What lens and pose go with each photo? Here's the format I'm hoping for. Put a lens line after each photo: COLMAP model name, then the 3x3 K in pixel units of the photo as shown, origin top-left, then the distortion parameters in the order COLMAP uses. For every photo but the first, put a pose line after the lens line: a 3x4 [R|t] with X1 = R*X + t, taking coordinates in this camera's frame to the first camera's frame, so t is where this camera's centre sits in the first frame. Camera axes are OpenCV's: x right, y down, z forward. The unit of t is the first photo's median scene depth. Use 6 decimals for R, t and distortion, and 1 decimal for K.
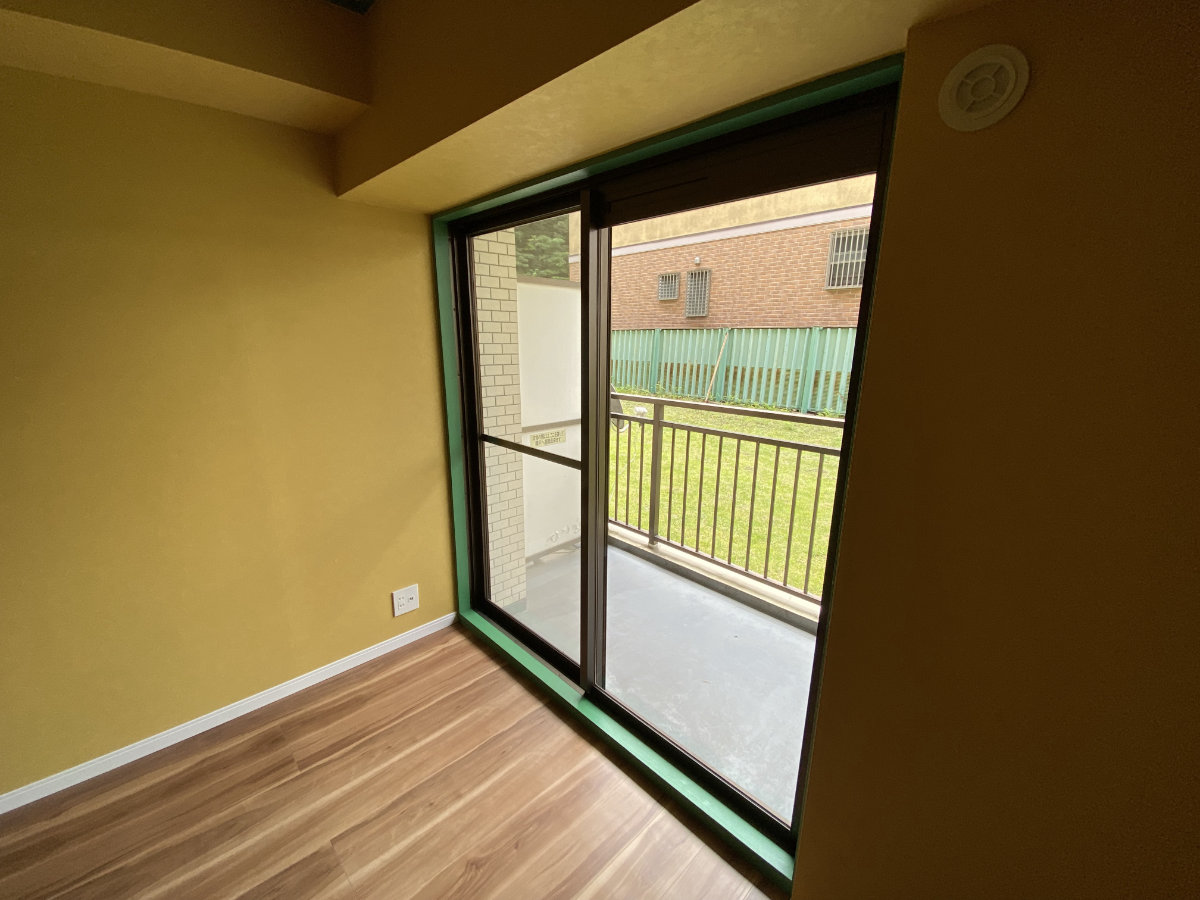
lens RADIAL K [[511.0, 0, 594.5], [0, 511.0, 454.3], [0, 0, 1]] dist [-0.002217, -0.017359]
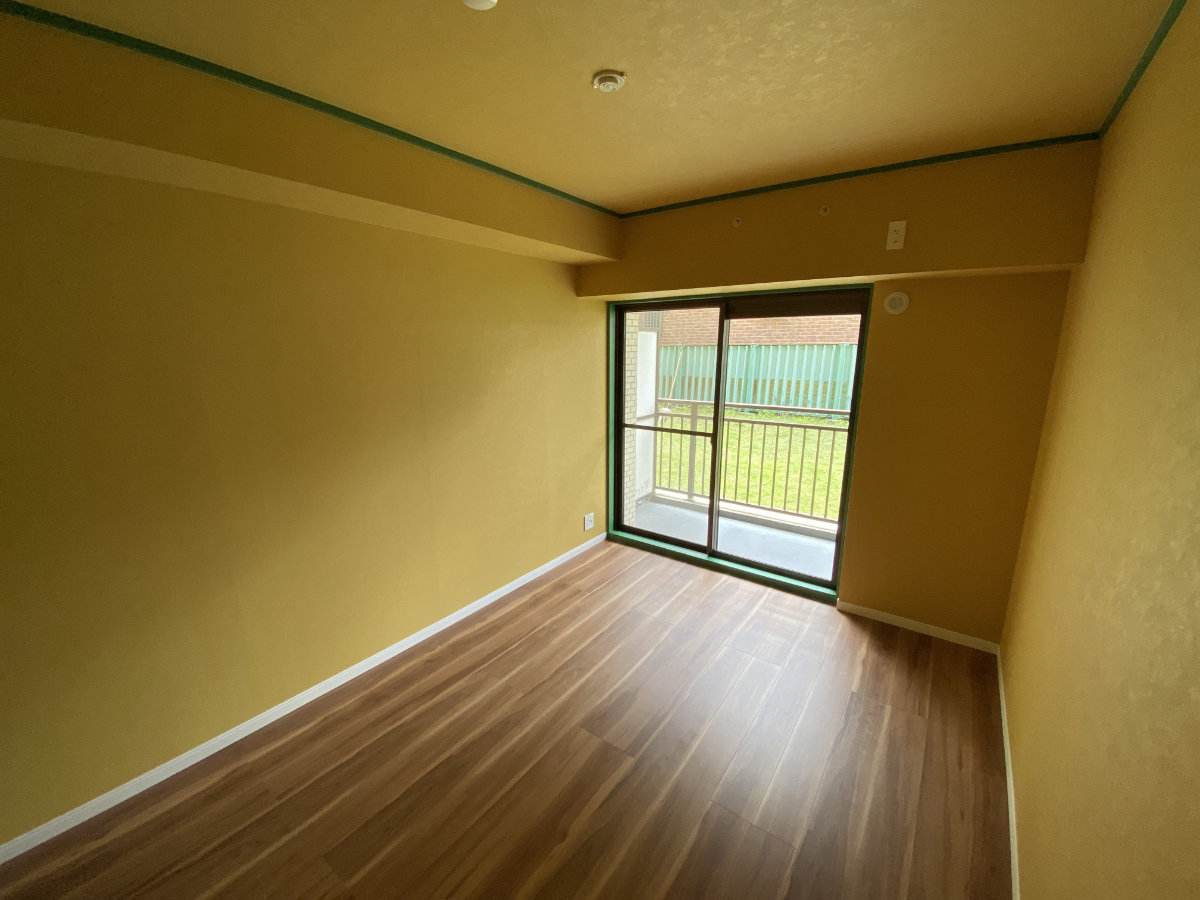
lens RADIAL K [[496.0, 0, 600.0], [0, 496.0, 450.0], [0, 0, 1]] dist [0.000195, -0.014600]
pose [[0.987763, -0.060272, 0.143846, -0.692859], [0.065481, 0.997348, -0.031755, 0.129799], [-0.141551, 0.040786, 0.989090, -0.797078]]
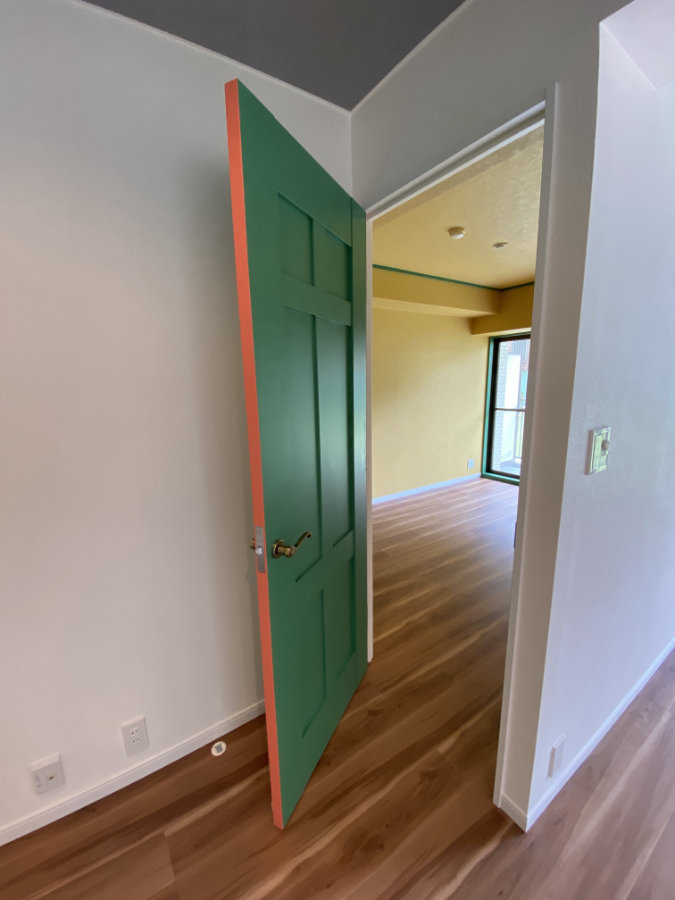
lens RADIAL K [[361.8, 0, 336.5], [0, 361.8, 446.1], [0, 0, 1]] dist [0.034785, -0.029833]
pose [[0.978189, -0.011117, -0.207419, -0.863183], [-0.000536, 0.998428, -0.056039, 0.380072], [0.207716, 0.054928, 0.976646, -1.518277]]
